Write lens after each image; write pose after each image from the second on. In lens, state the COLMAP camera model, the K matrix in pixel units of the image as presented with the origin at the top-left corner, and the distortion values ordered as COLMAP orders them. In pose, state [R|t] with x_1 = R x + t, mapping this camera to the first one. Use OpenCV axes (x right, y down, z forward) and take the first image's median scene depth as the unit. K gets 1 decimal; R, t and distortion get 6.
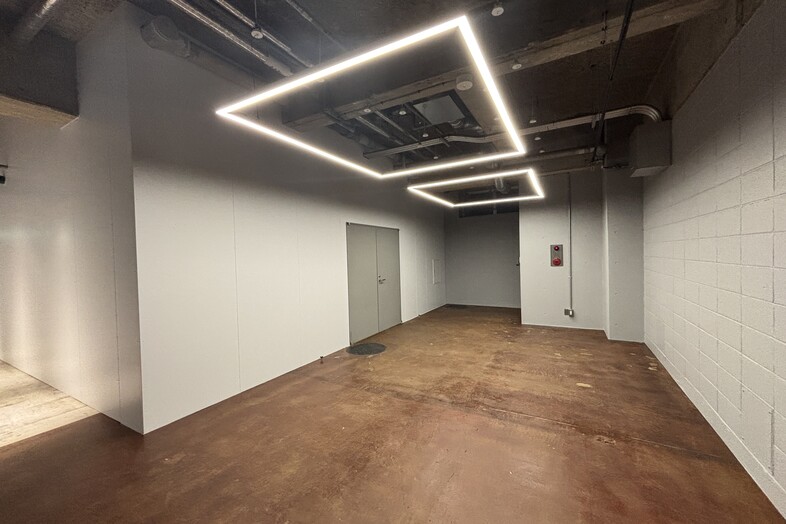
lens RADIAL K [[316.7, 0, 393.8], [0, 316.7, 258.7], [0, 0, 1]] dist [0.013953, -0.000885]
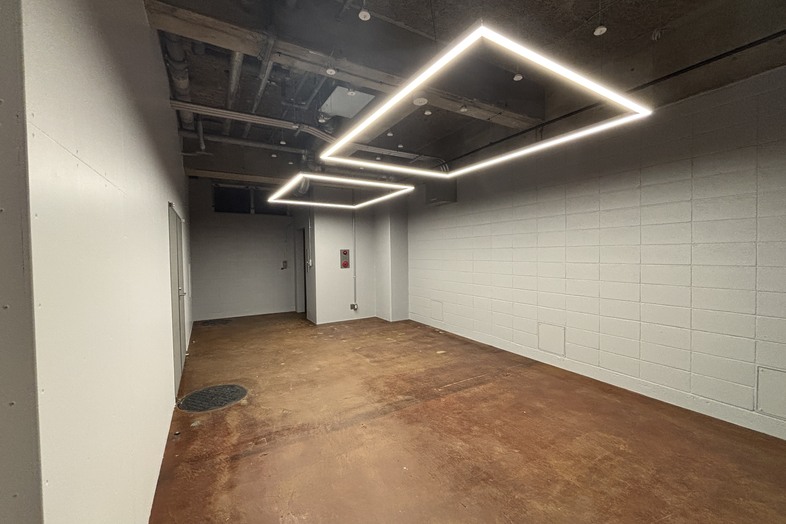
lens RADIAL K [[316.7, 0, 393.3], [0, 316.7, 261.6], [0, 0, 1]] dist [0.013953, -0.000885]
pose [[0.508302, -0.007915, 0.861143, -0.578300], [0.012110, 0.999925, 0.002042, 0.000352], [-0.861094, 0.009390, 0.508359, 0.401485]]
